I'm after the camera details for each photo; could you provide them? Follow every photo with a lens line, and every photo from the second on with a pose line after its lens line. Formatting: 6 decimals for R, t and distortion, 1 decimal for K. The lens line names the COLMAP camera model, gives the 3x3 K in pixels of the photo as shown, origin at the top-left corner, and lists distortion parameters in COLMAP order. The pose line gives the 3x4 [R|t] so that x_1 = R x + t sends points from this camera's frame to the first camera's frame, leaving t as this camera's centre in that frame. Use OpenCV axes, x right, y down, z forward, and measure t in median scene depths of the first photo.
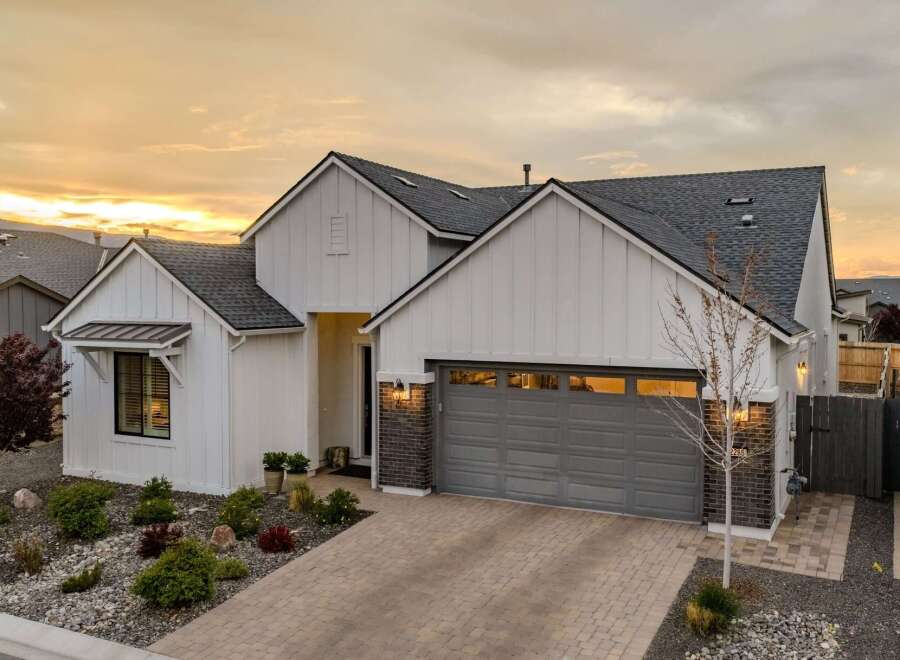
lens RADIAL K [[1039.4, 0, 449.2], [0, 1039.4, 299.3], [0, 0, 1]] dist [0.007341, -0.034732]
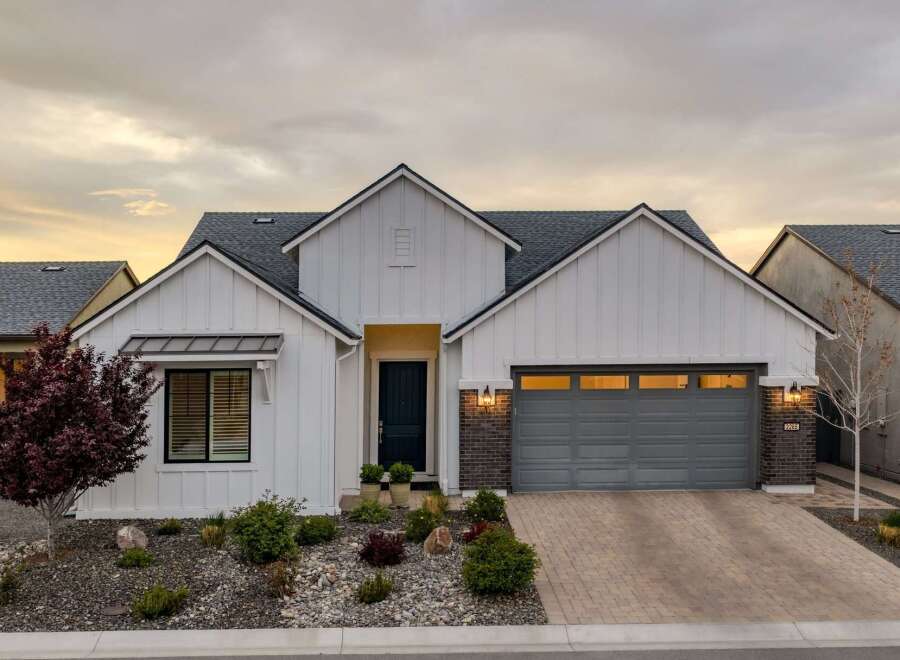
lens RADIAL K [[1209.3, 0, 322.2], [0, 1209.3, 330.3], [0, 0, 1]] dist [0.006342, -0.003029]
pose [[0.820172, 0.006117, 0.572084, -0.879614], [0.014998, 0.999369, -0.032189, 0.057833], [-0.571920, 0.034980, 0.819563, 0.094422]]
